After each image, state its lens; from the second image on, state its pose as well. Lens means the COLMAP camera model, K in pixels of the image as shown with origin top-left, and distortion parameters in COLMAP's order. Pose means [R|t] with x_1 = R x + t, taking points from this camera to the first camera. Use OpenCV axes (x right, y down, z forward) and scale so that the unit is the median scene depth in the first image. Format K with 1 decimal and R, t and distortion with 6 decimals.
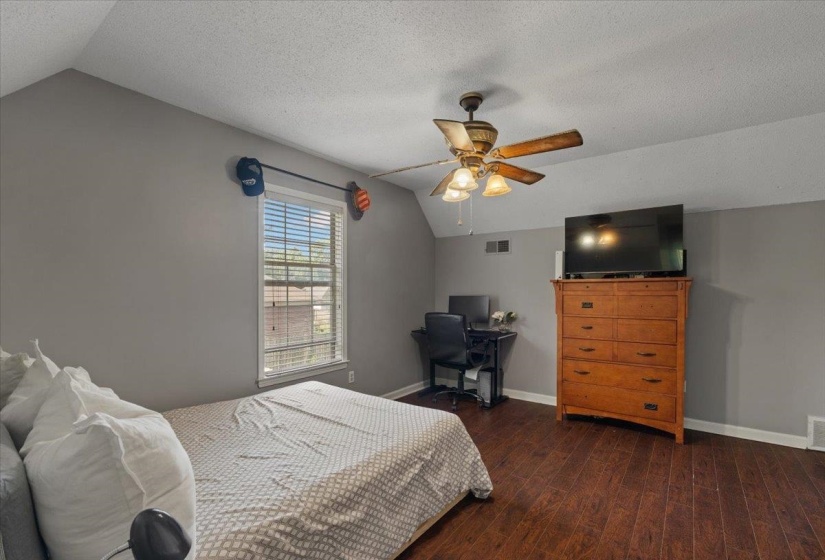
lens RADIAL K [[371.7, 0, 411.5], [0, 371.7, 288.1], [0, 0, 1]] dist [0.000156, 0.000468]
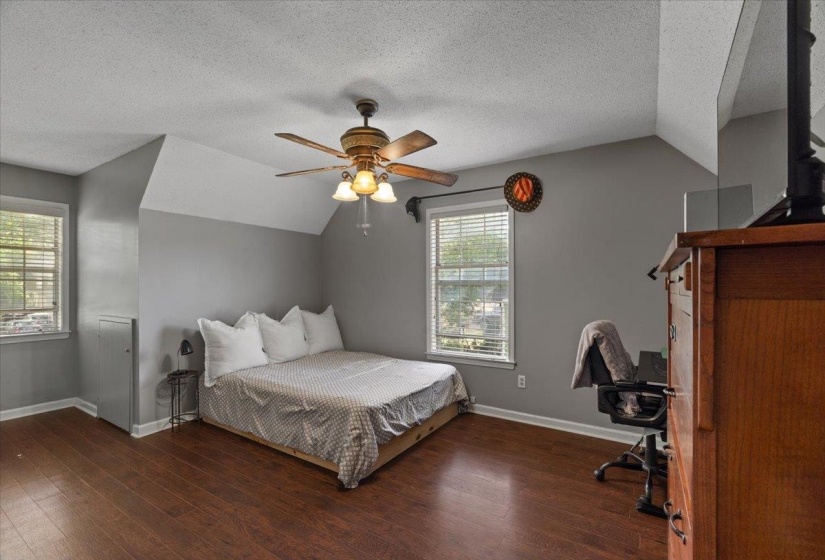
lens RADIAL K [[368.8, 0, 412.5], [0, 368.8, 280.0], [0, 0, 1]] dist [-0.001933, 0.000825]
pose [[0.077444, -0.018036, -0.996834, 1.190025], [0.004631, 0.999832, -0.017731, -0.002049], [0.996986, -0.003243, 0.077514, 1.044661]]
